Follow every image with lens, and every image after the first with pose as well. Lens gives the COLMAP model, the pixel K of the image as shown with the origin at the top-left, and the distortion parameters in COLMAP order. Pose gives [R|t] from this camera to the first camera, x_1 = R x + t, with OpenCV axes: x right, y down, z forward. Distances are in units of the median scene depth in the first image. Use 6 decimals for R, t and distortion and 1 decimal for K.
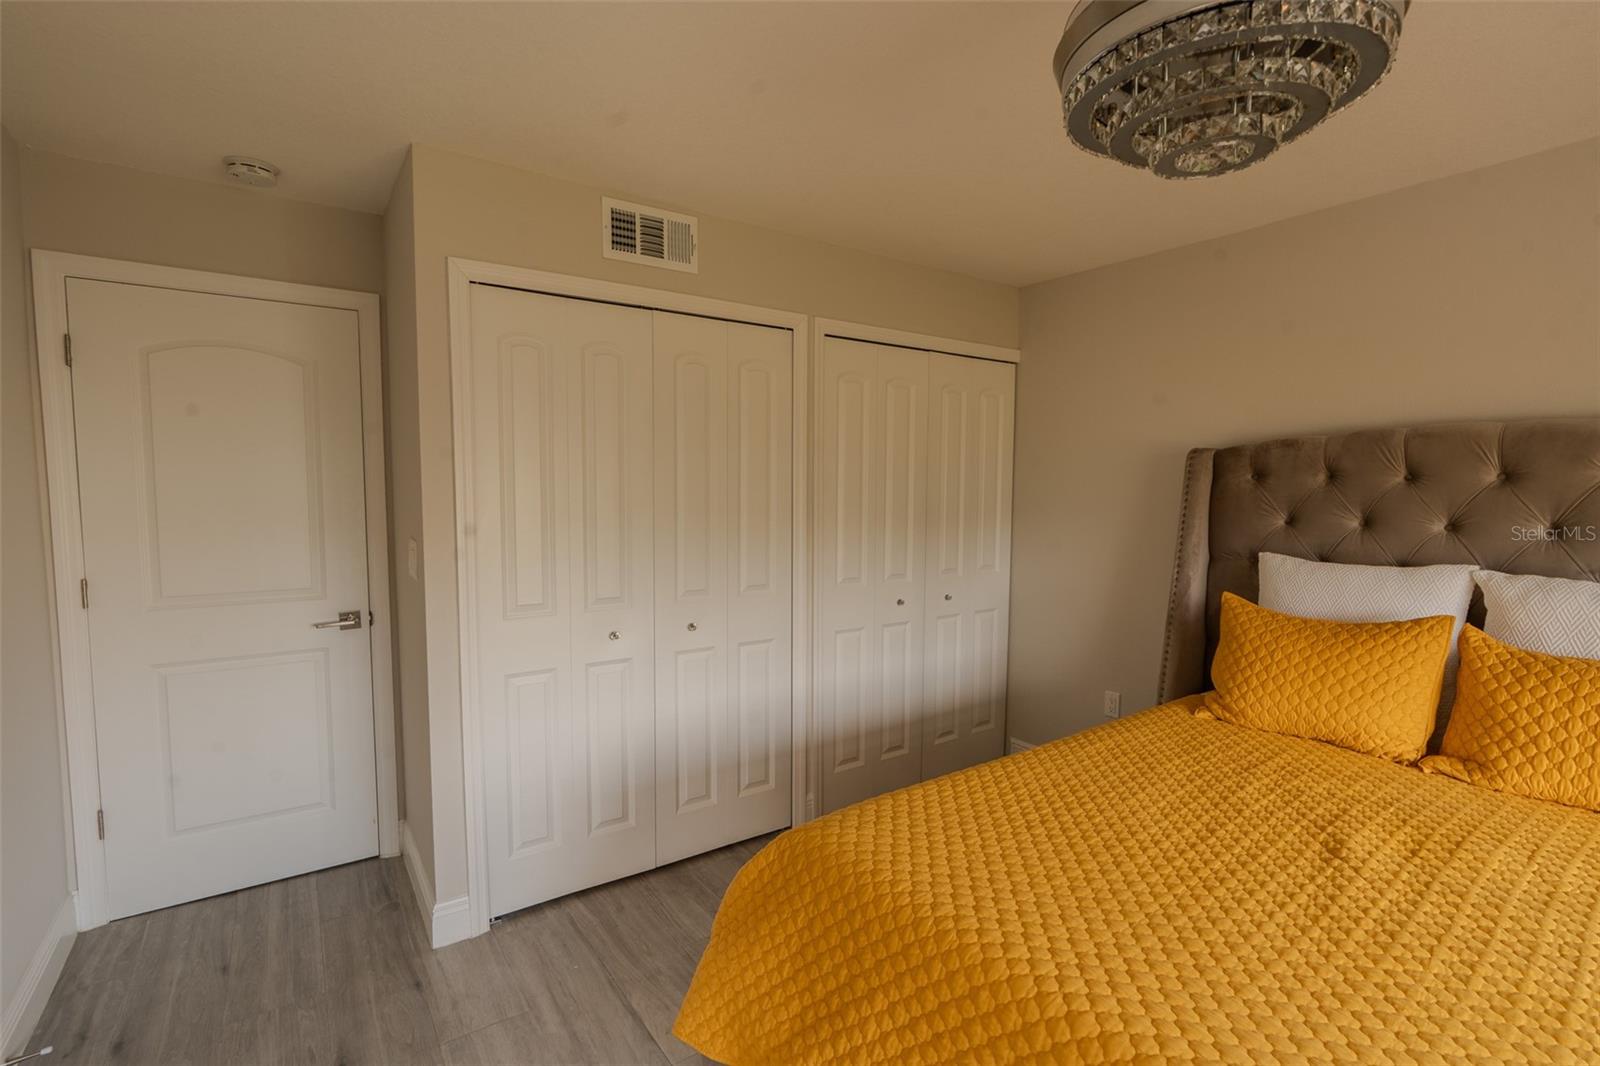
lens RADIAL K [[732.9, 0, 791.4], [0, 732.9, 540.6], [0, 0, 1]] dist [0.002001, 0.000205]
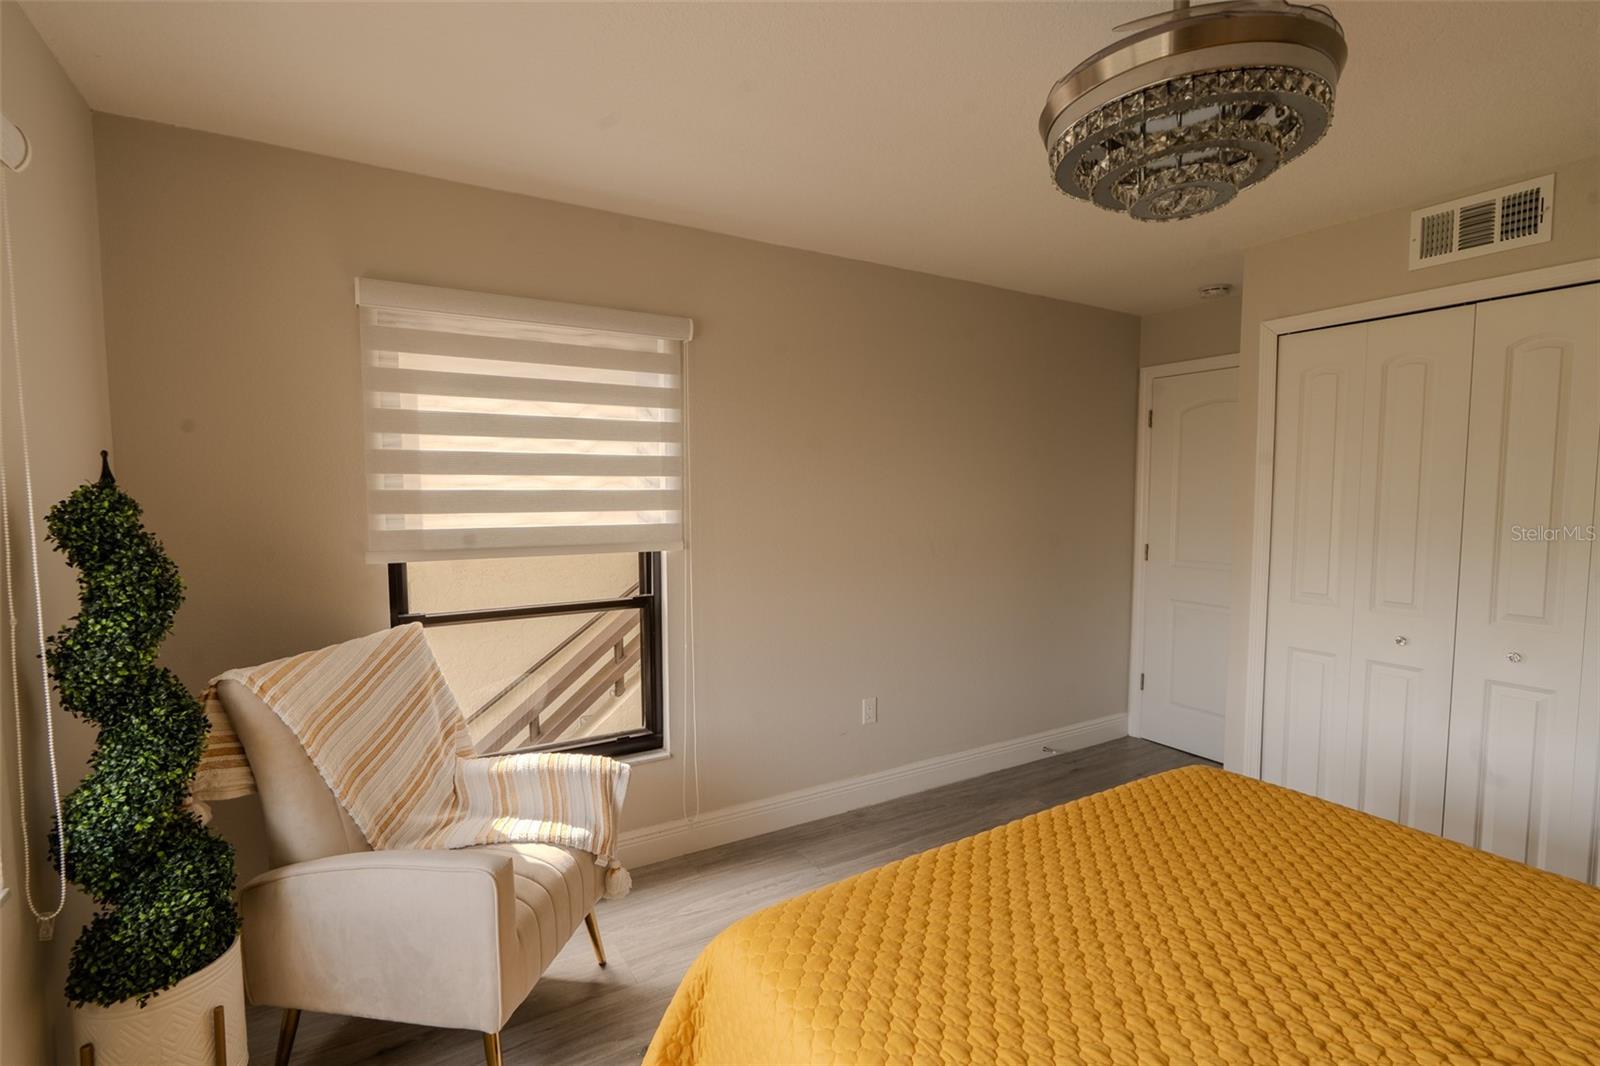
lens RADIAL K [[732.9, 0, 791.4], [0, 732.9, 540.6], [0, 0, 1]] dist [0.002001, 0.000205]
pose [[-0.061712, 0.063284, -0.996086, 0.584417], [-0.071207, 0.995166, 0.067637, -0.011304], [0.995551, 0.075102, -0.056907, 0.152267]]
